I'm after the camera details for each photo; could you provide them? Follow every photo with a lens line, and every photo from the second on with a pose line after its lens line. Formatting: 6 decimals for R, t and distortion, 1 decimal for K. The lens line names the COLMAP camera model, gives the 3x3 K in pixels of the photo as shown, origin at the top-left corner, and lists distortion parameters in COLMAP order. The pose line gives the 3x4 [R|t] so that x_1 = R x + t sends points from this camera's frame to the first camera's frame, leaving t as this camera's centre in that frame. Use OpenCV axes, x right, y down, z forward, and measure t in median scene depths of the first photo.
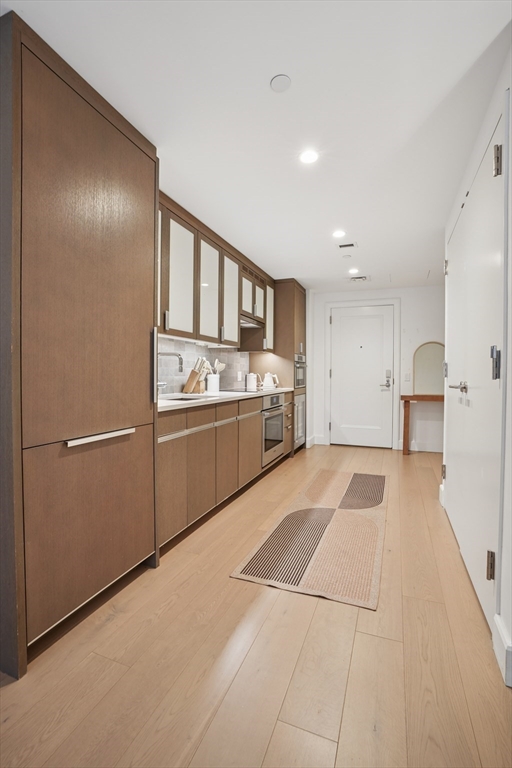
lens RADIAL K [[365.2, 0, 254.6], [0, 365.2, 377.2], [0, 0, 1]] dist [-0.005293, -0.000160]
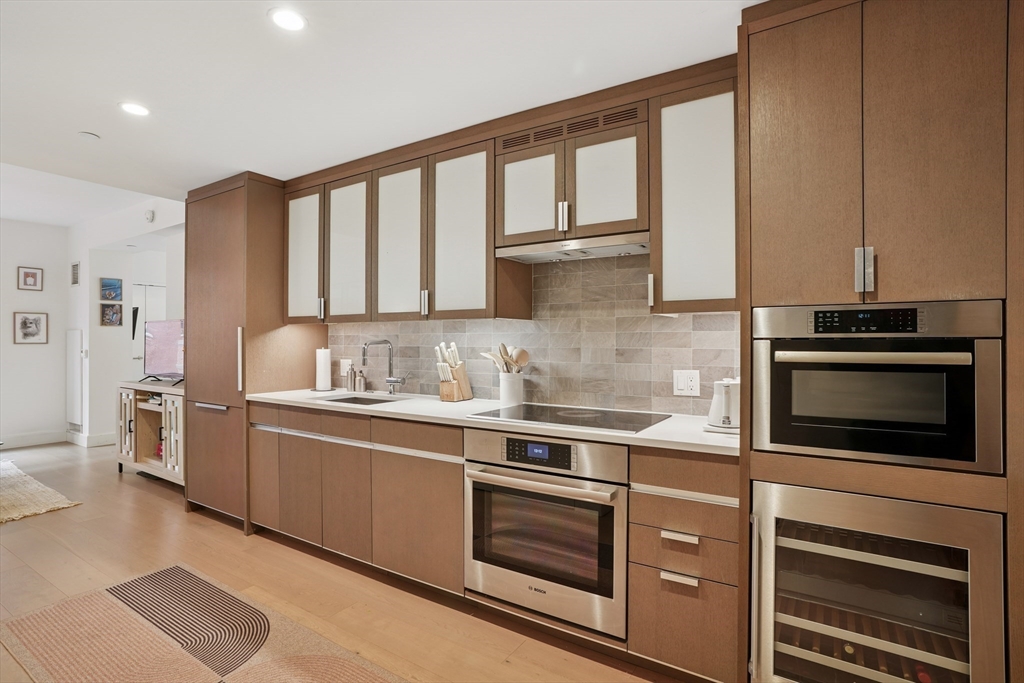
lens RADIAL K [[506.3, 0, 514.0], [0, 506.3, 339.7], [0, 0, 1]] dist [-0.052541, 0.028726]
pose [[-0.197433, -0.008156, -0.980282, 0.470999], [-0.011431, 0.999917, -0.006017, -0.038918], [0.980250, 0.010017, -0.197510, 0.910844]]
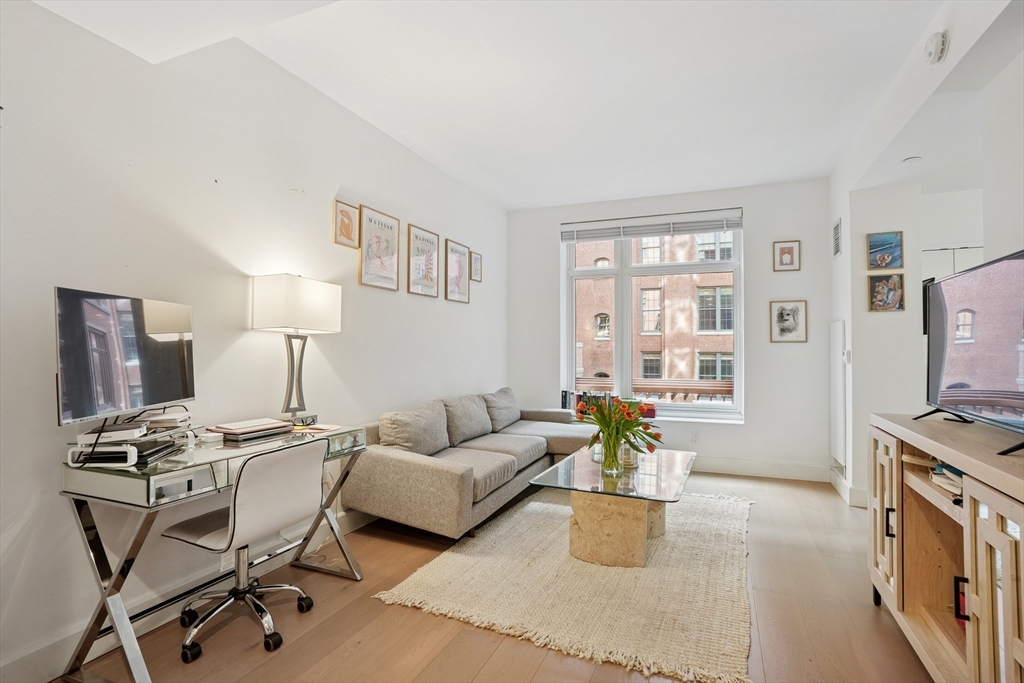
lens RADIAL K [[506.3, 0, 514.0], [0, 506.3, 339.7], [0, 0, 1]] dist [-0.052541, 0.028726]
pose [[-0.999783, -0.007424, 0.019479, 0.004279], [-0.007547, 0.999952, -0.006280, -0.018137], [-0.019431, -0.006426, -0.999791, 0.437922]]
